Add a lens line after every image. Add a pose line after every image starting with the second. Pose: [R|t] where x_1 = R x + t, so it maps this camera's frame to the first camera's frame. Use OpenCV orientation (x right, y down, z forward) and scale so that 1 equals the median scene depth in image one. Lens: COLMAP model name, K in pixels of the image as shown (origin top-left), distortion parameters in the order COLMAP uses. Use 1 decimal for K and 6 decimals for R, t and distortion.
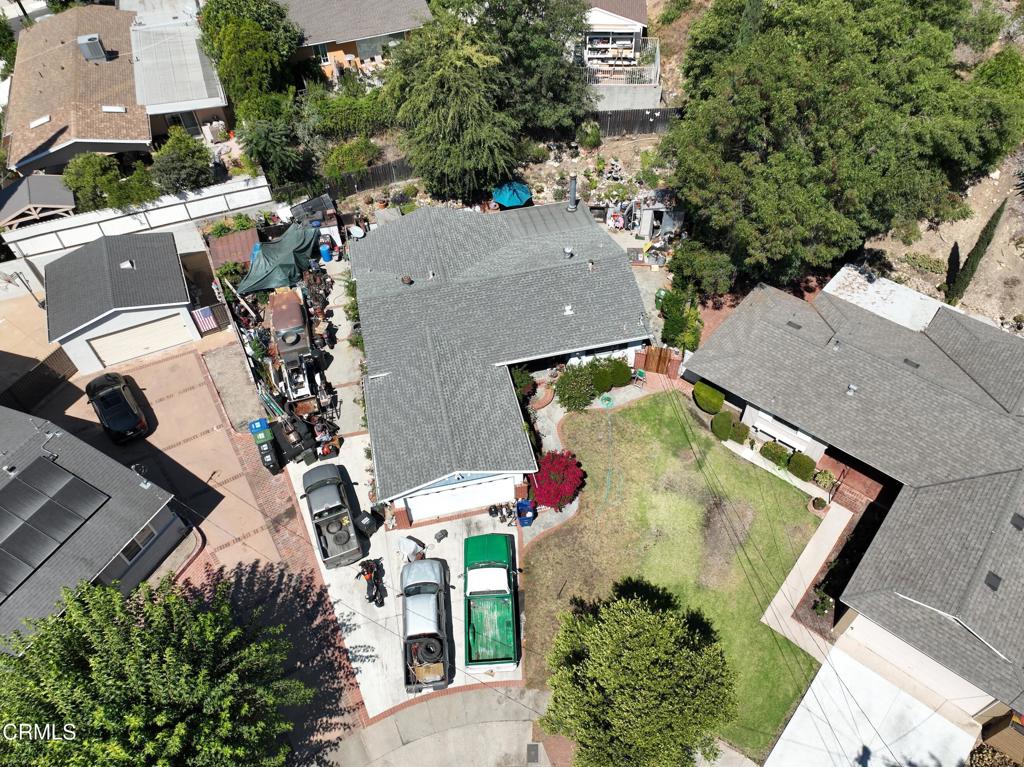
lens RADIAL K [[719.3, 0, 515.5], [0, 719.3, 382.6], [0, 0, 1]] dist [0.005556, 0.007936]
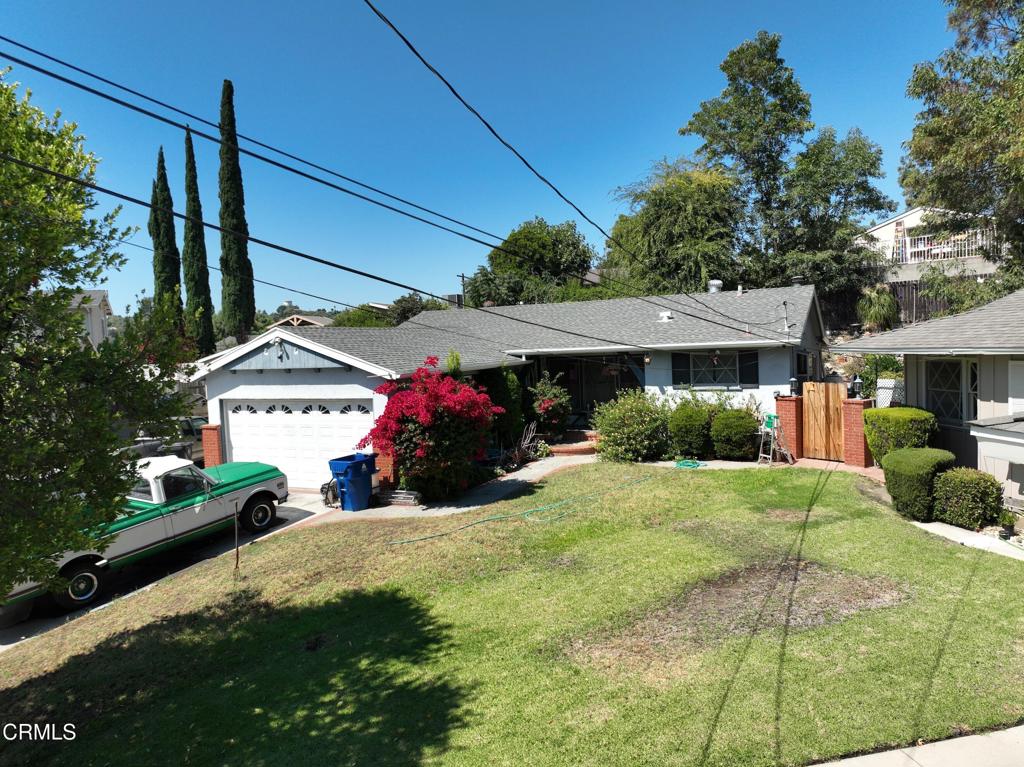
lens RADIAL K [[720.8, 0, 512.0], [0, 720.8, 383.5], [0, 0, 1]] dist [0.006461, 0.003583]
pose [[0.772143, 0.023237, -0.635023, 0.363515], [-0.458598, 0.712129, -0.531564, 0.316516], [0.439866, 0.701664, 0.560522, 0.678566]]
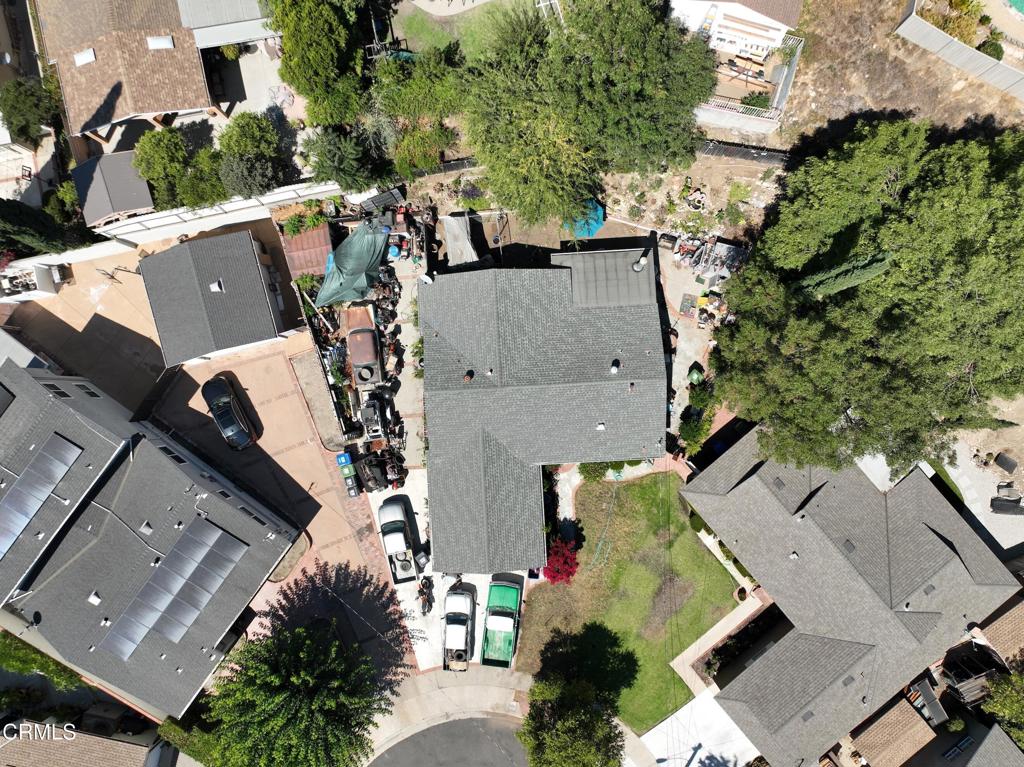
lens RADIAL K [[719.3, 0, 515.5], [0, 719.3, 382.6], [0, 0, 1]] dist [0.005556, 0.007936]
pose [[0.985881, 0.167161, 0.009825, -0.090774], [-0.133378, 0.748455, 0.649635, -0.933751], [0.101240, -0.641773, 0.760183, 0.143238]]
